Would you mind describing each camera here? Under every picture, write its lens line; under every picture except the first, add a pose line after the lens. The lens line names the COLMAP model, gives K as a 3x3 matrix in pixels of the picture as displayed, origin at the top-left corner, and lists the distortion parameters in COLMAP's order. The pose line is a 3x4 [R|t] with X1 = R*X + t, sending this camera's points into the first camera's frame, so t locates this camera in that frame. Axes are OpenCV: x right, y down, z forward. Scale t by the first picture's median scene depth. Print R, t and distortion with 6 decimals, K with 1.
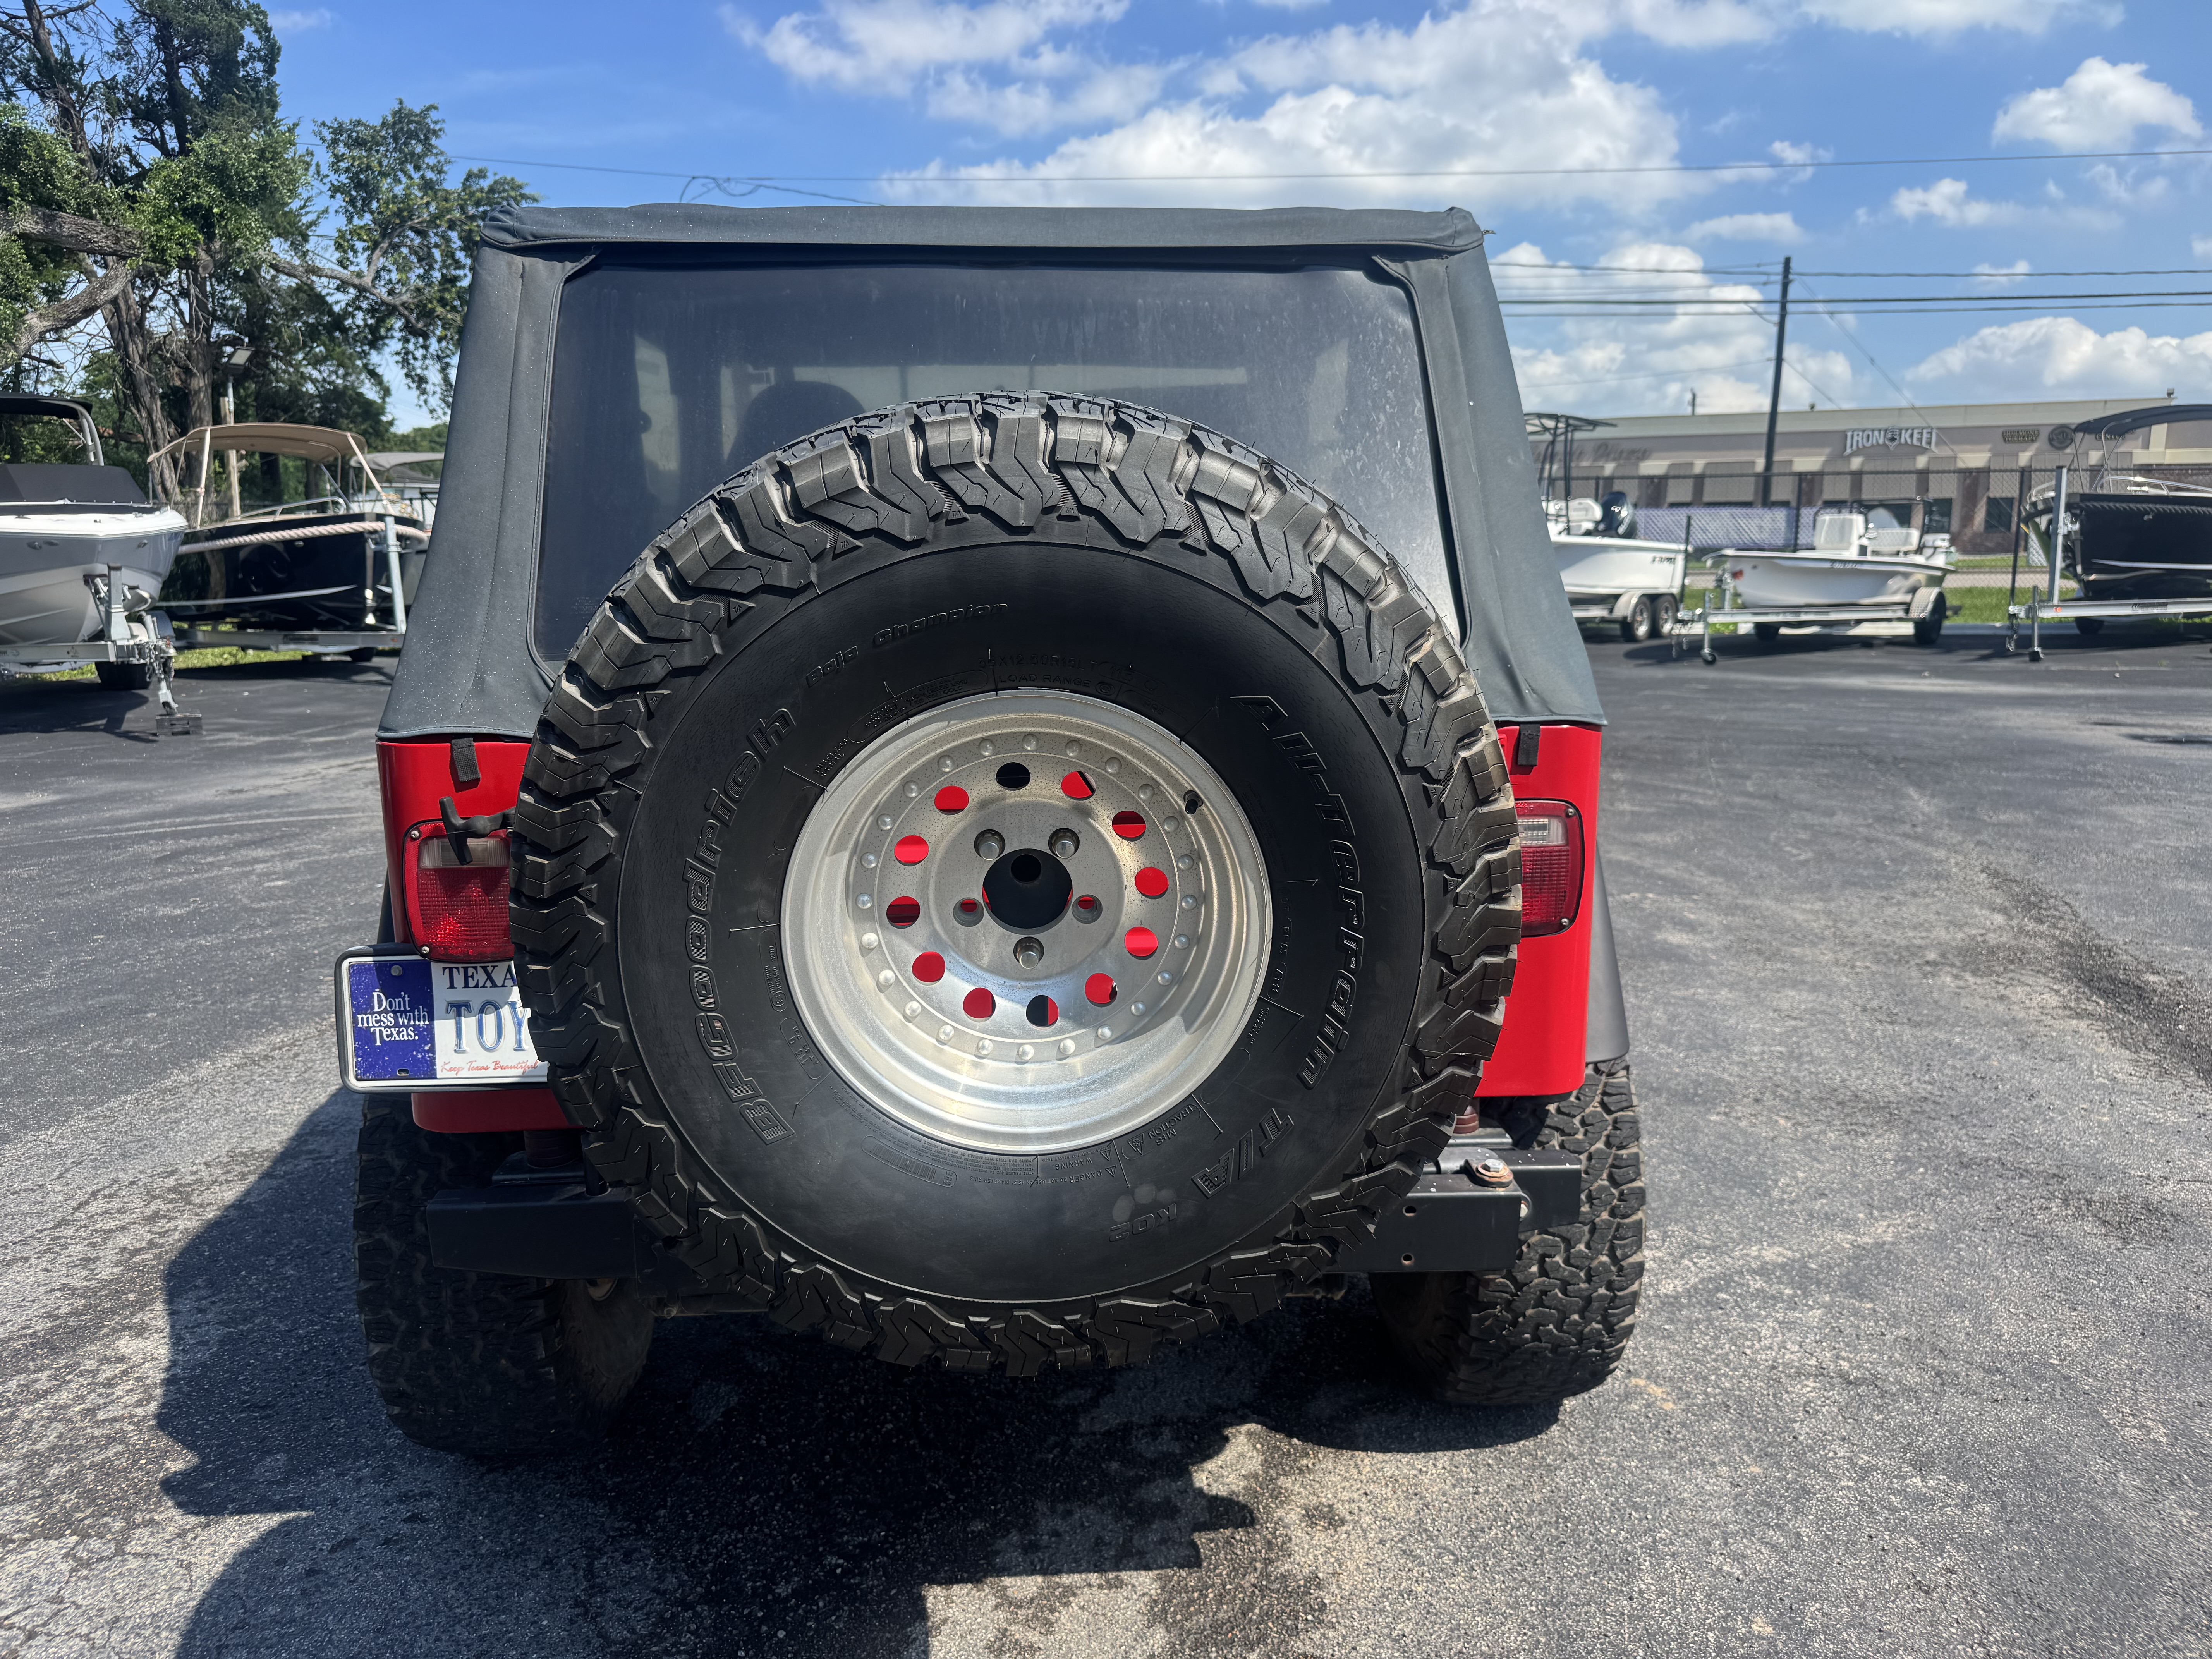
lens RADIAL K [[1590.4, 0, 1106.0], [0, 1590.4, 829.5], [0, 0, 1]] dist [-0.007656, -0.004465]
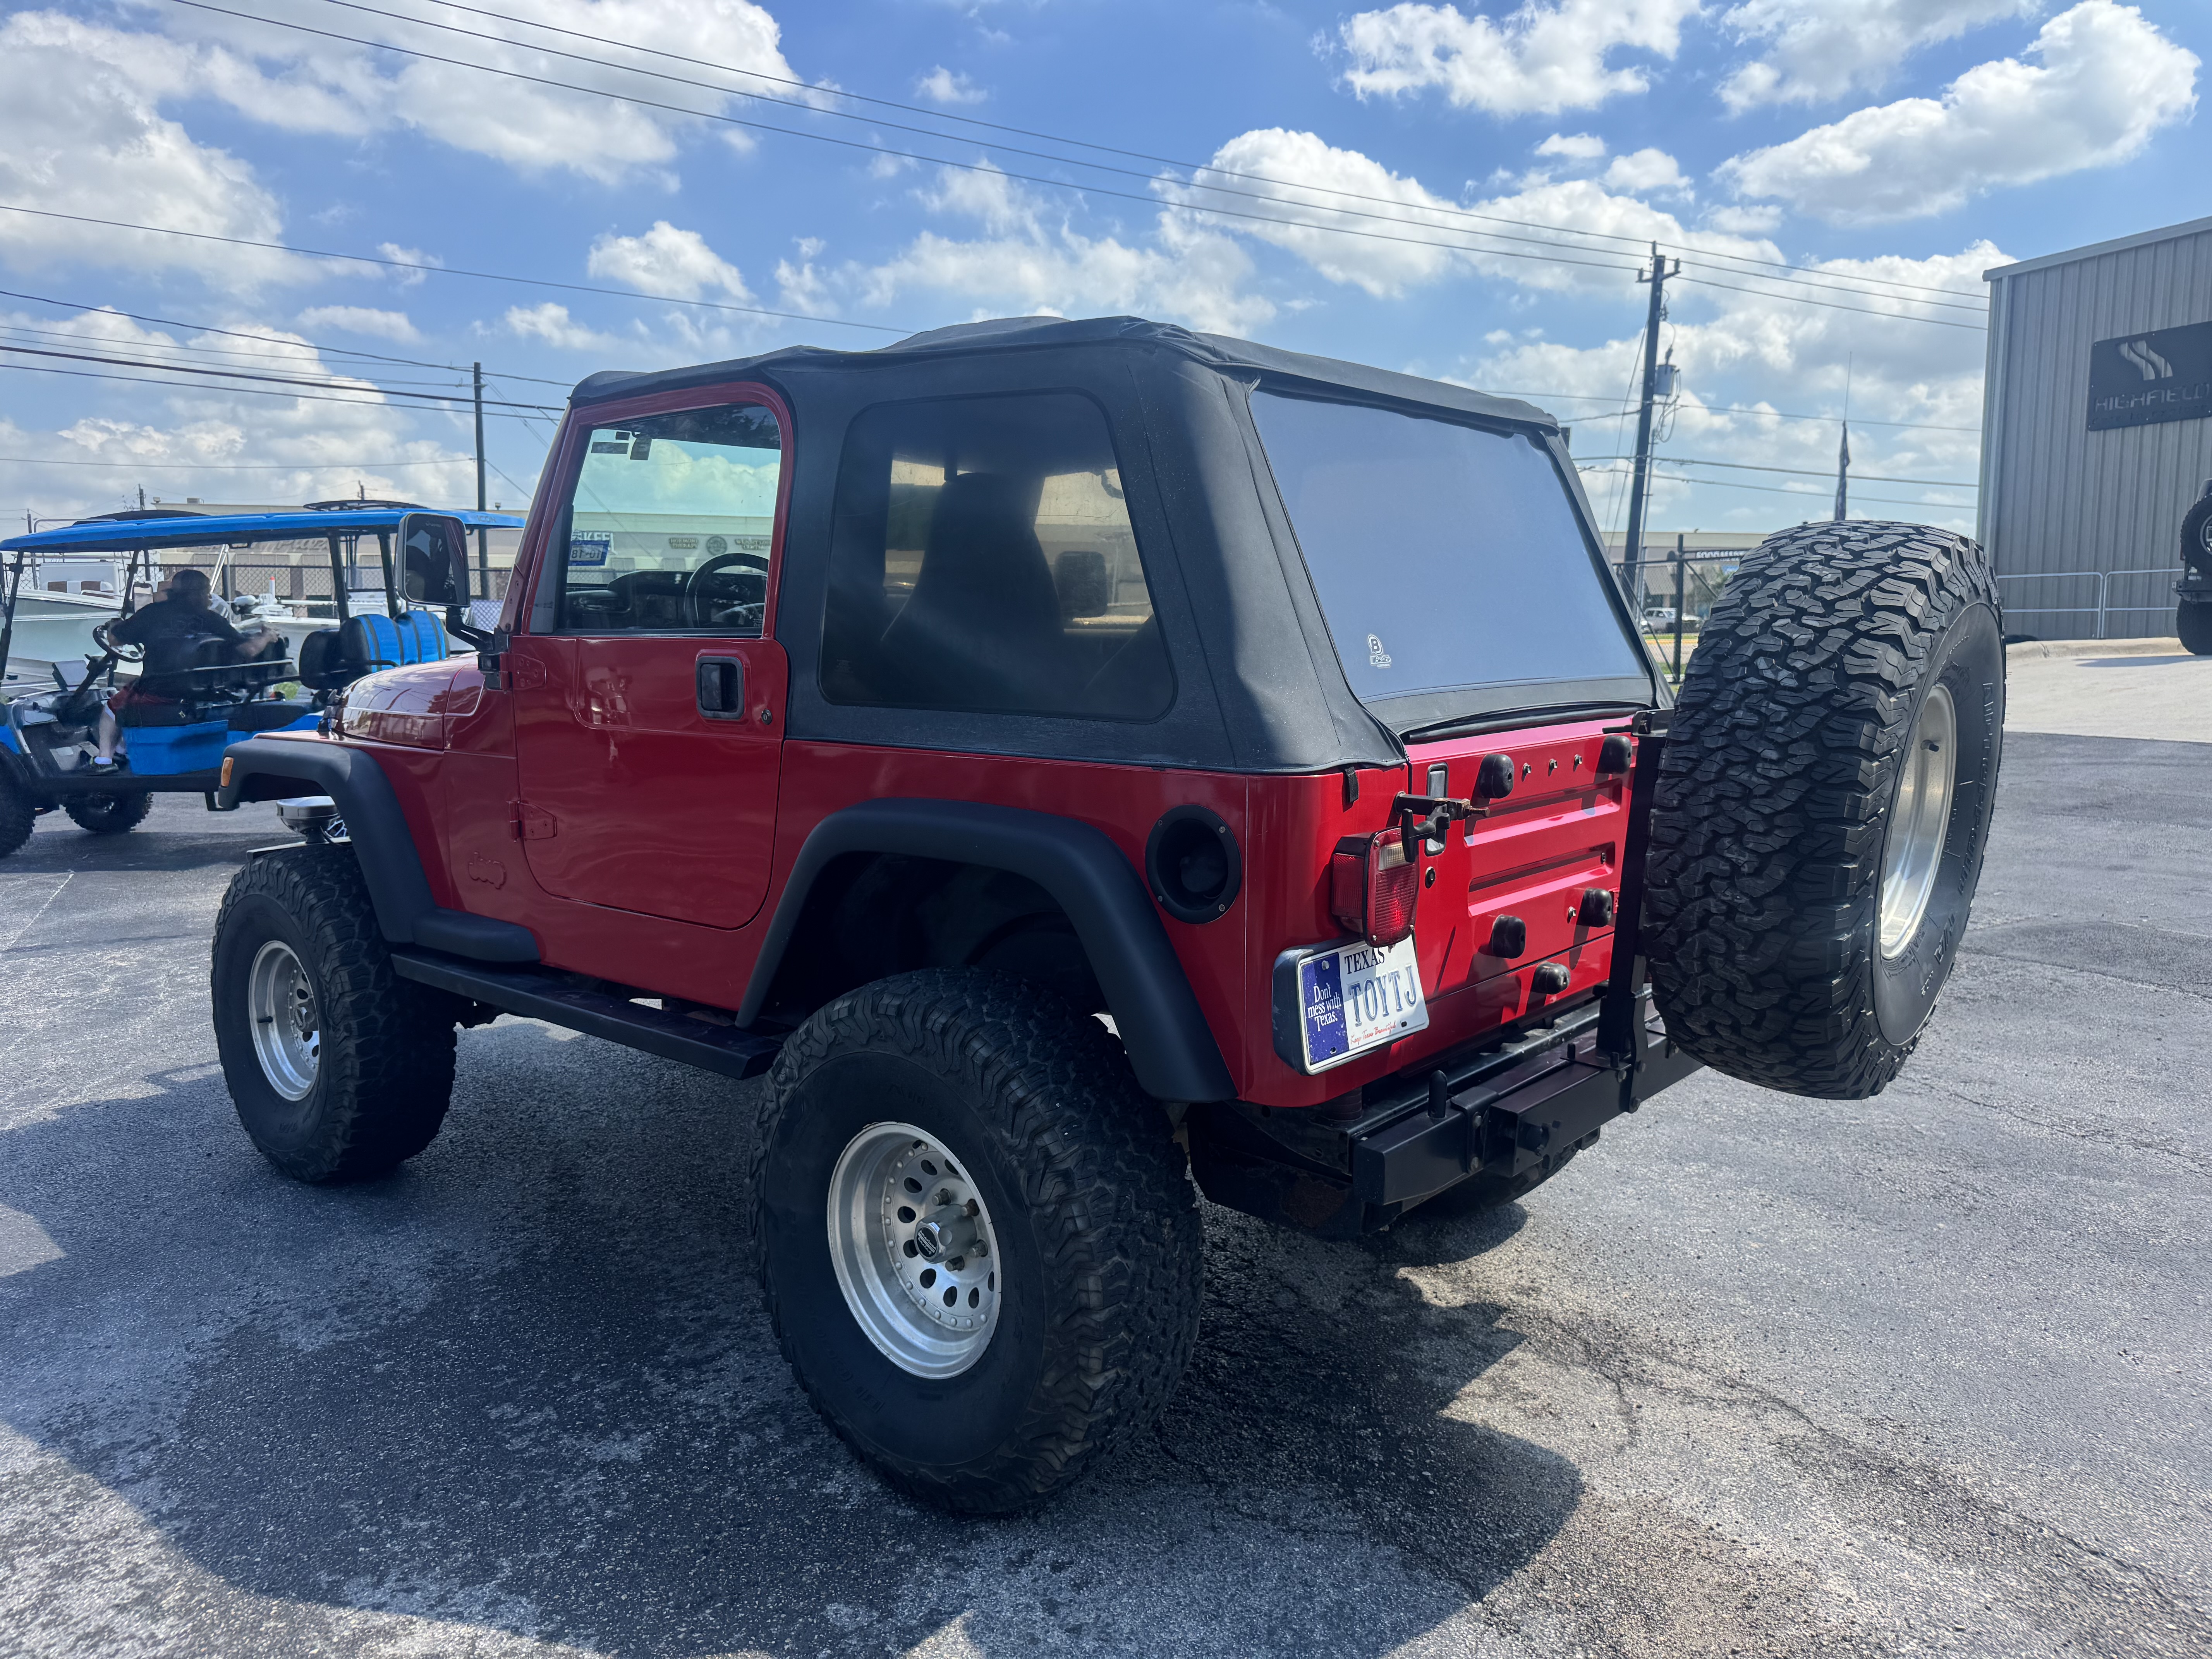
lens RADIAL K [[1578.1, 0, 1122.2], [0, 1578.1, 826.1], [0, 0, 1]] dist [0.011173, -0.009526]
pose [[0.690836, -0.087977, 0.717639, -1.082304], [0.130738, 0.991408, -0.004316, -0.020517], [-0.711093, 0.096804, 0.696402, 0.227683]]
